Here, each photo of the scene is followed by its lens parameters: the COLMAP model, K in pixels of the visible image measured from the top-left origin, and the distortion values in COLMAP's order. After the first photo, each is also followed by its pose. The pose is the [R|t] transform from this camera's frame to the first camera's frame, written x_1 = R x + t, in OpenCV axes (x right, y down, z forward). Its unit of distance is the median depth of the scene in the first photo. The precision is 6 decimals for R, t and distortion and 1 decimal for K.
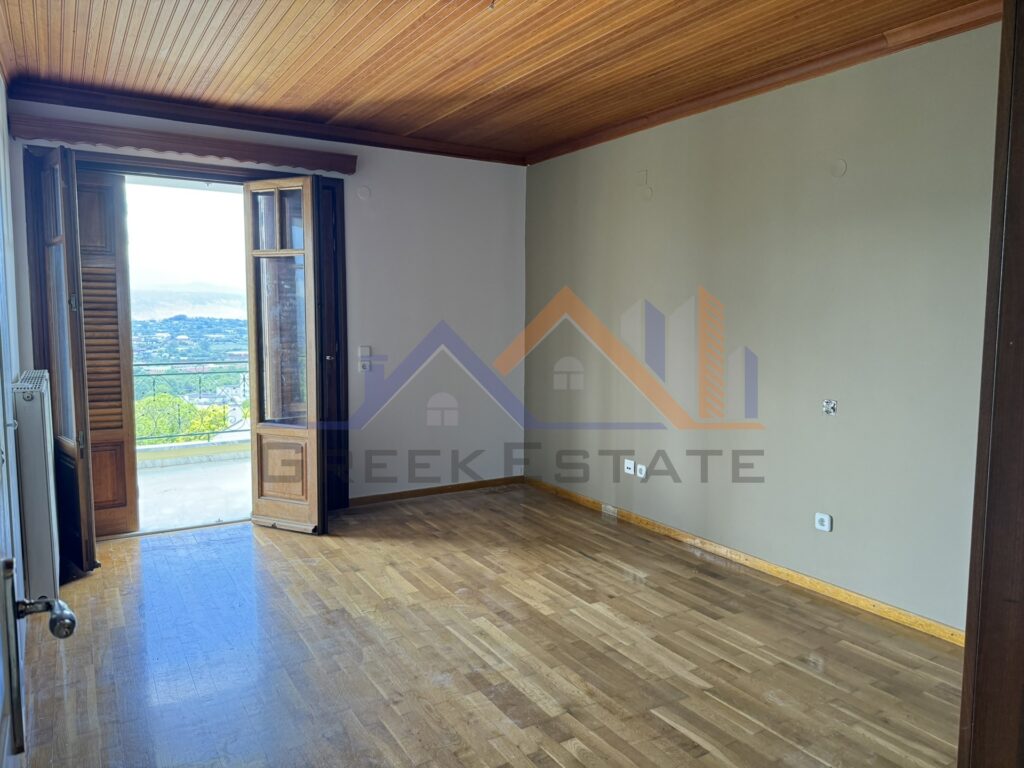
lens RADIAL K [[727.3, 0, 512.7], [0, 727.3, 382.5], [0, 0, 1]] dist [0.043918, -0.032730]
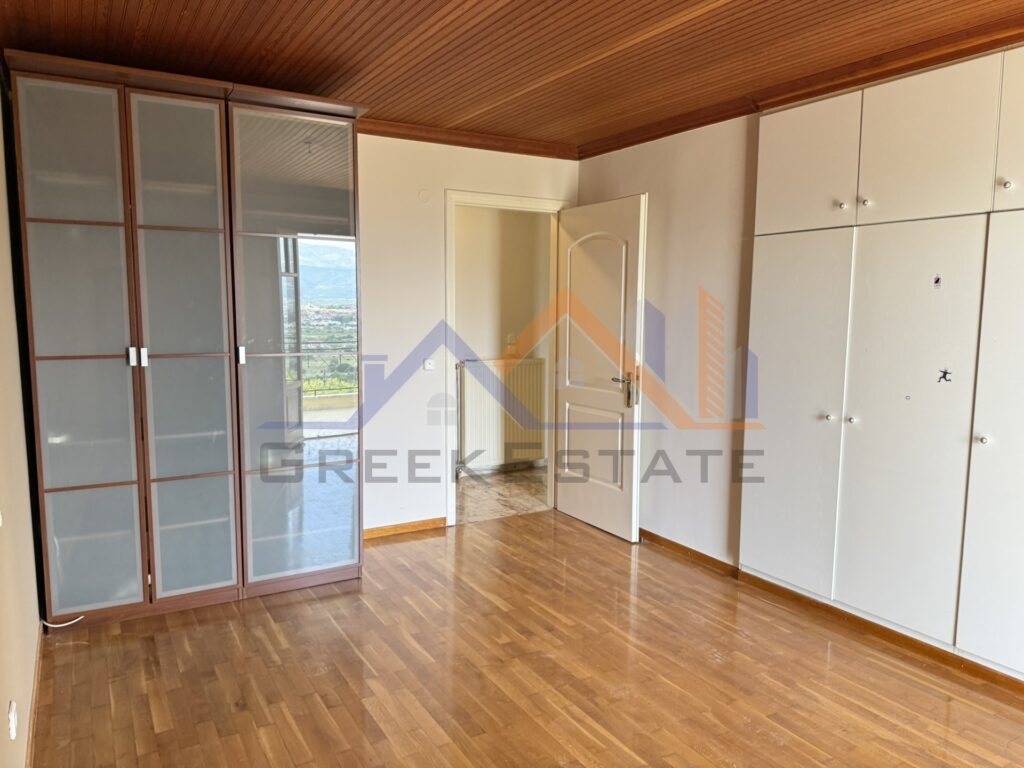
lens RADIAL K [[727.3, 0, 511.6], [0, 727.3, 383.4], [0, 0, 1]] dist [0.043918, -0.032730]
pose [[-0.999859, -0.015165, 0.007280, 0.058561], [-0.013354, 0.978740, 0.204669, -0.251561], [-0.010229, 0.204543, -0.978804, 2.064866]]
